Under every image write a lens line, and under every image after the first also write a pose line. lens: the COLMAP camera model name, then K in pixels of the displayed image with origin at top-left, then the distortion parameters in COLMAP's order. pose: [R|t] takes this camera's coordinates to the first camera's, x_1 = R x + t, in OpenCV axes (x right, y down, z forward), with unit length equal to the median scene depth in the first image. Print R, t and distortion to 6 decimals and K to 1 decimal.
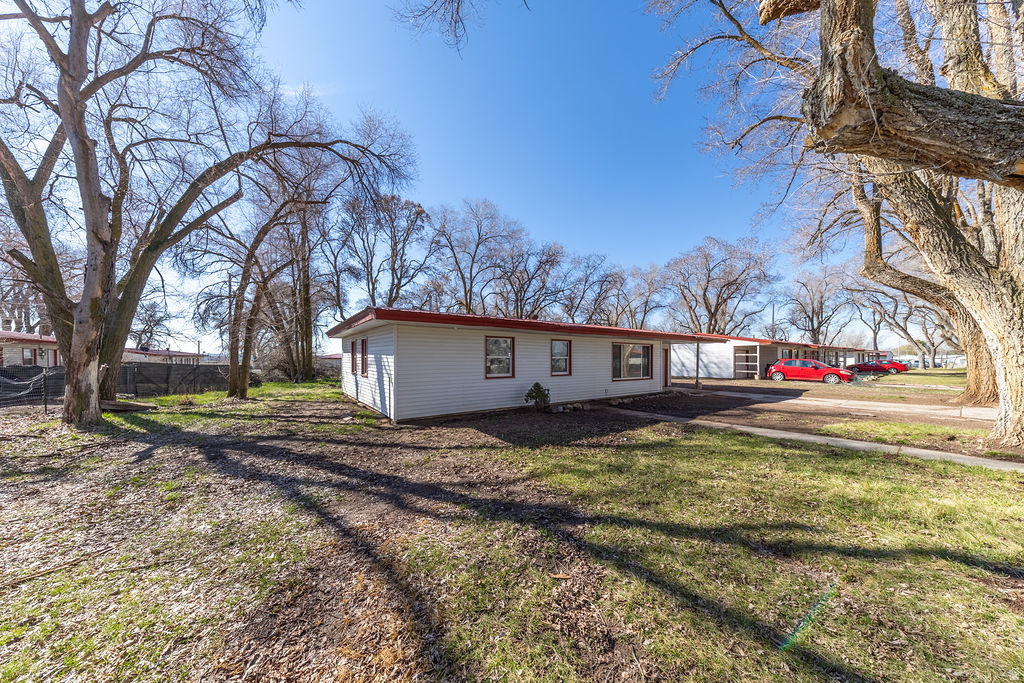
lens RADIAL K [[332.8, 0, 490.7], [0, 332.8, 349.6], [0, 0, 1]] dist [0.001017, -0.000025]
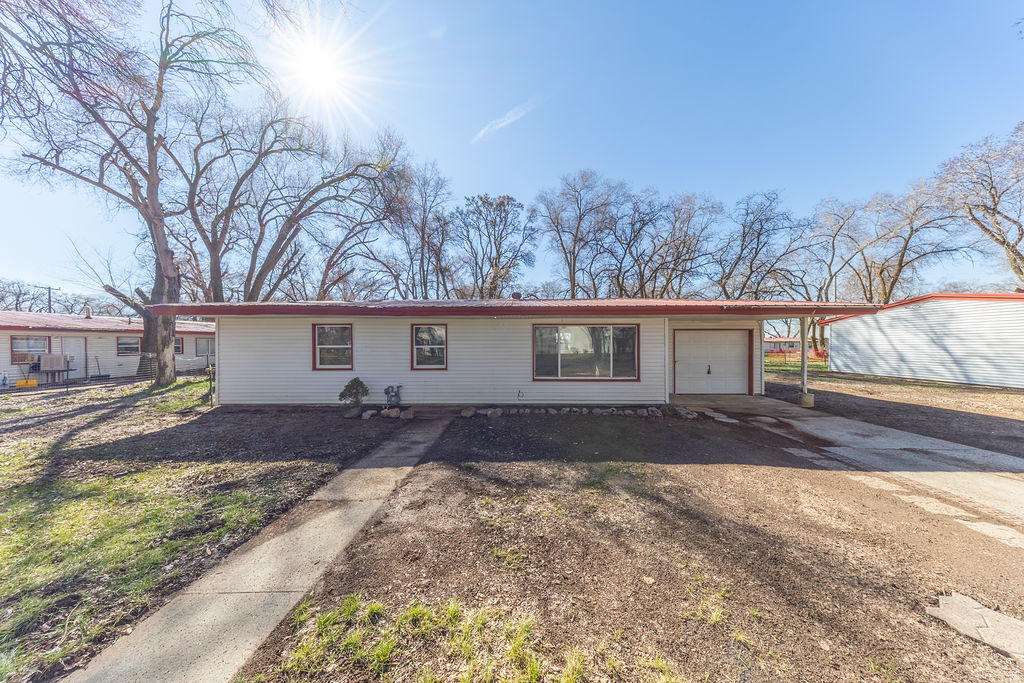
lens RADIAL K [[299.9, 0, 512.0], [0, 299.9, 341.5], [0, 0, 1]] dist [0.000101, 0.000033]
pose [[0.799546, -0.004497, -0.600588, 0.684623], [0.016877, 0.999745, 0.014981, 0.004525], [0.600367, -0.022114, 0.799418, 0.486036]]
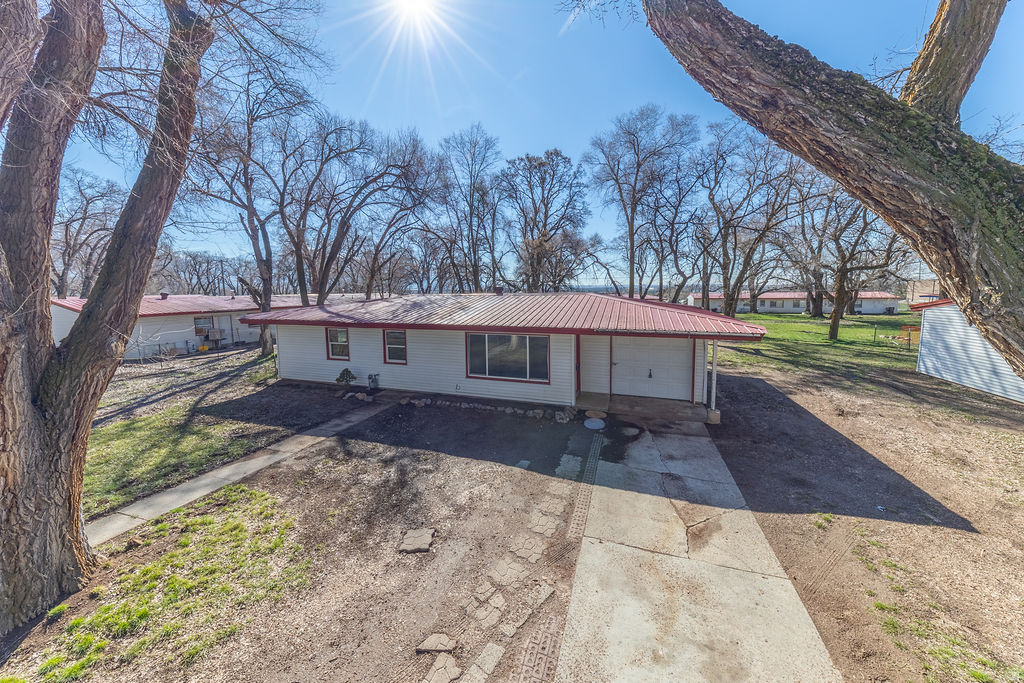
lens RADIAL K [[351.5, 0, 511.8], [0, 351.5, 316.9], [0, 0, 1]] dist [0.000077, -0.000161]
pose [[0.566558, 0.054977, -0.822186, 1.115898], [0.031749, 0.995575, 0.088449, -0.126363], [0.823410, -0.076216, 0.562305, 0.602203]]
